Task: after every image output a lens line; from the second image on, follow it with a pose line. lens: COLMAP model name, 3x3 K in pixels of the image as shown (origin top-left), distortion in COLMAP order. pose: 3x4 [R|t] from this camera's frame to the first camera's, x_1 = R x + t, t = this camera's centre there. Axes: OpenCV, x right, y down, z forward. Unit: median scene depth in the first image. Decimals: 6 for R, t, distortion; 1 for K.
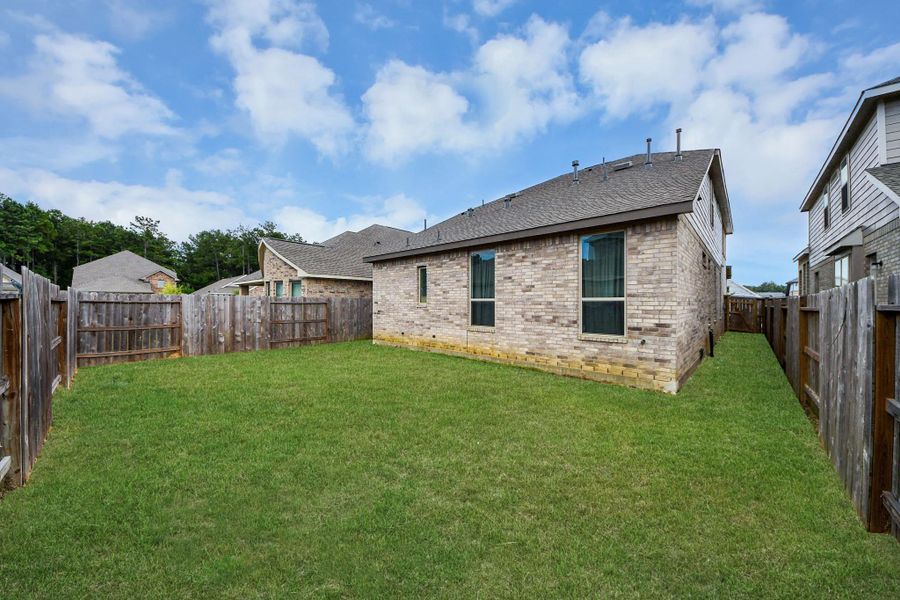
lens RADIAL K [[318.2, 0, 445.1], [0, 318.2, 301.8], [0, 0, 1]] dist [0.032581, -0.017008]
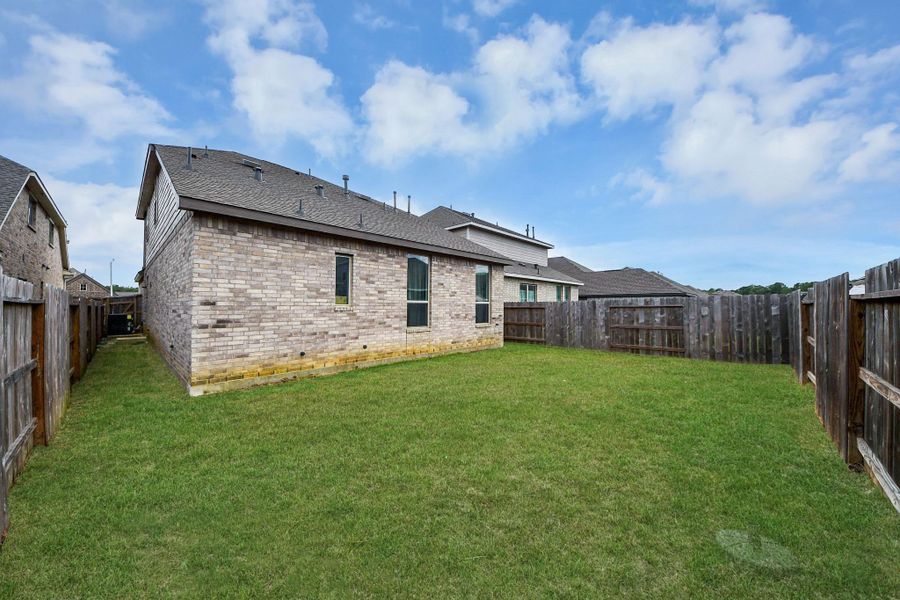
lens RADIAL K [[318.2, 0, 445.1], [0, 318.2, 301.8], [0, 0, 1]] dist [0.032581, -0.017008]
pose [[0.007859, 0.008060, 0.999937, -0.903585], [-0.009224, 0.999926, -0.007987, 0.001393], [-0.999927, -0.009160, 0.007933, 0.869230]]
